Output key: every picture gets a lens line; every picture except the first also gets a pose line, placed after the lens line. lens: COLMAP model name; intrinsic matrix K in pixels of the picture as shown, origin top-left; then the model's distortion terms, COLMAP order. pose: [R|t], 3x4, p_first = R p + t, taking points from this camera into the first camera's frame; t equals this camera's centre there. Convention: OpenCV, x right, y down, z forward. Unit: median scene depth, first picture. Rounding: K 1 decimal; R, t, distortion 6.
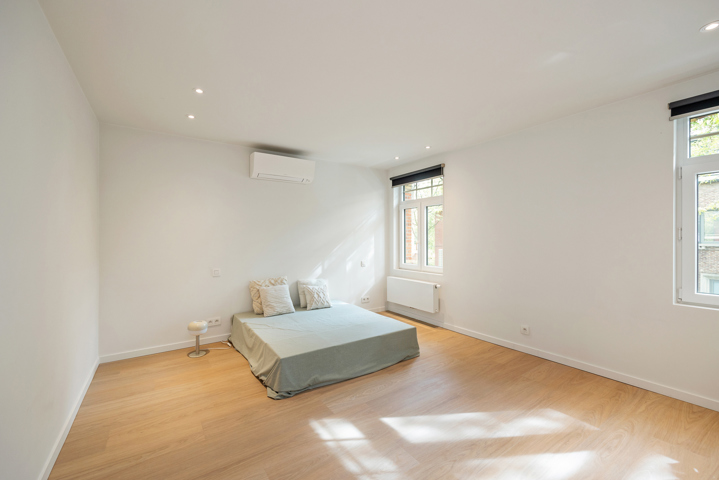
lens RADIAL K [[292.3, 0, 357.7], [0, 292.3, 237.3], [0, 0, 1]] dist [0.001022, -0.000954]
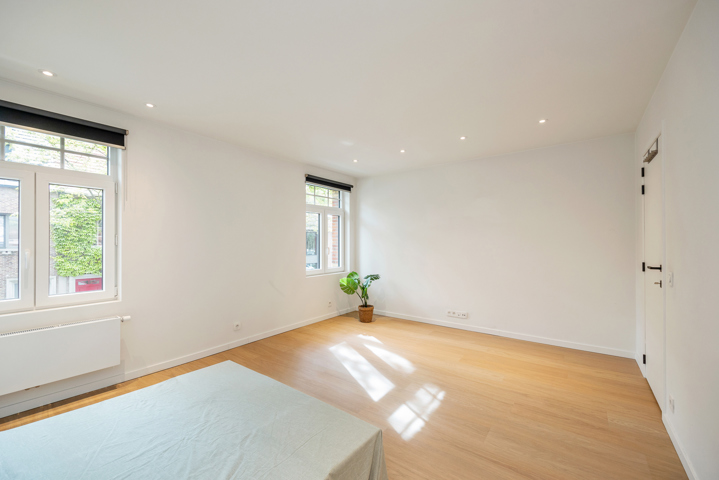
lens RADIAL K [[292.3, 0, 357.9], [0, 292.3, 243.0], [0, 0, 1]] dist [0.001022, -0.000954]
pose [[-0.309938, 0.006572, 0.950734, -0.845316], [0.003608, 0.999977, -0.005736, 0.011740], [-0.950750, 0.001652, -0.309955, 1.219367]]
